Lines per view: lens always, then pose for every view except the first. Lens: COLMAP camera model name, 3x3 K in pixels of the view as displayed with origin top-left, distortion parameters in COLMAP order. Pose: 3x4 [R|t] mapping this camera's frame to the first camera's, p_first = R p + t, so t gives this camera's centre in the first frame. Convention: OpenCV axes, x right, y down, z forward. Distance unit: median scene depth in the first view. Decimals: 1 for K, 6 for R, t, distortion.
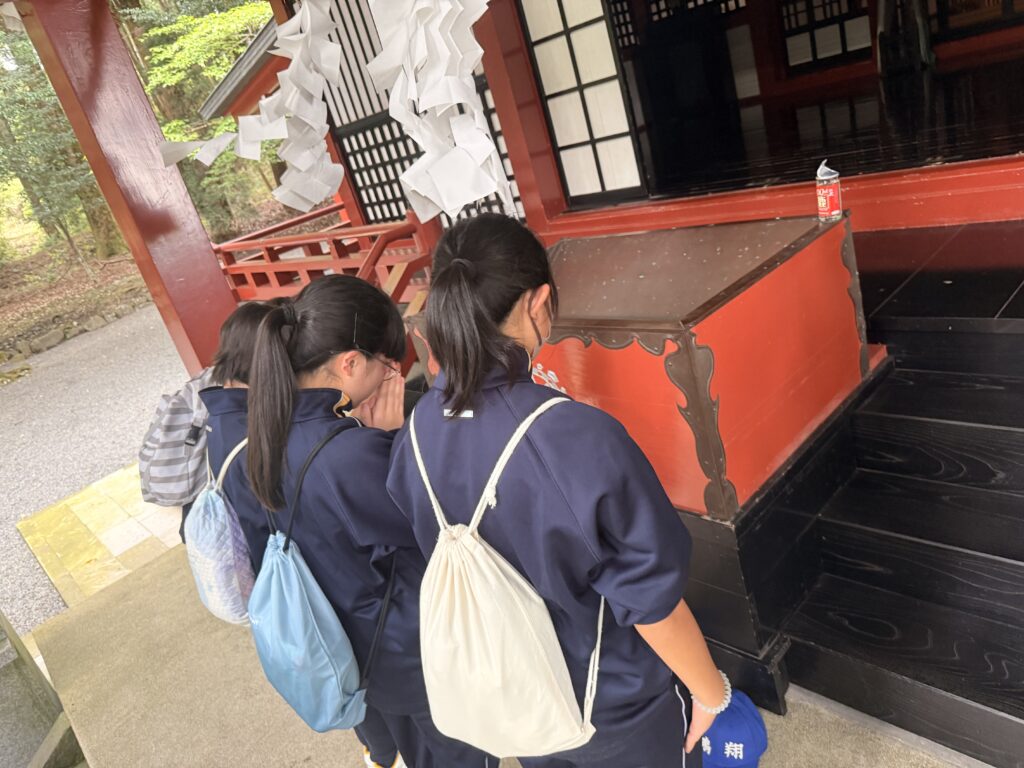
lens RADIAL K [[721.8, 0, 520.4], [0, 721.8, 381.2], [0, 0, 1]] dist [0.103672, -0.155356]
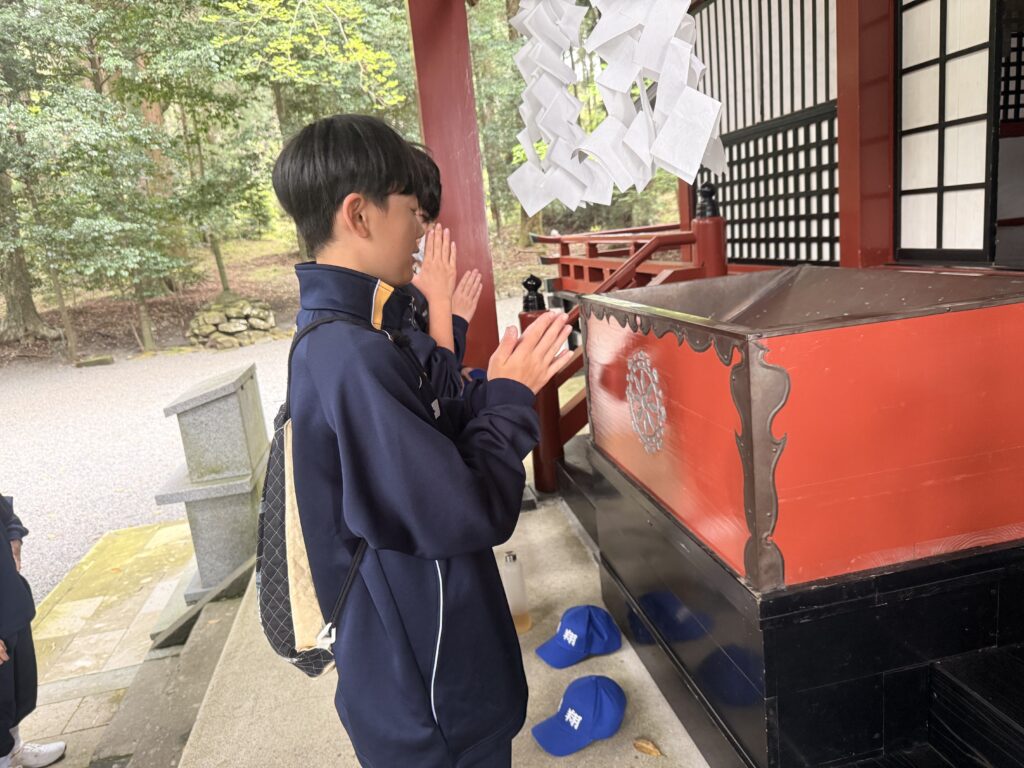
lens RADIAL K [[737.5, 0, 520.4], [0, 737.5, 384.7], [0, 0, 1]] dist [0.051218, -0.076562]
pose [[0.830391, 0.298018, -0.470782, 0.164742], [-0.323727, 0.945746, 0.027676, 0.016379], [0.453488, 0.129423, 0.881816, 0.055650]]
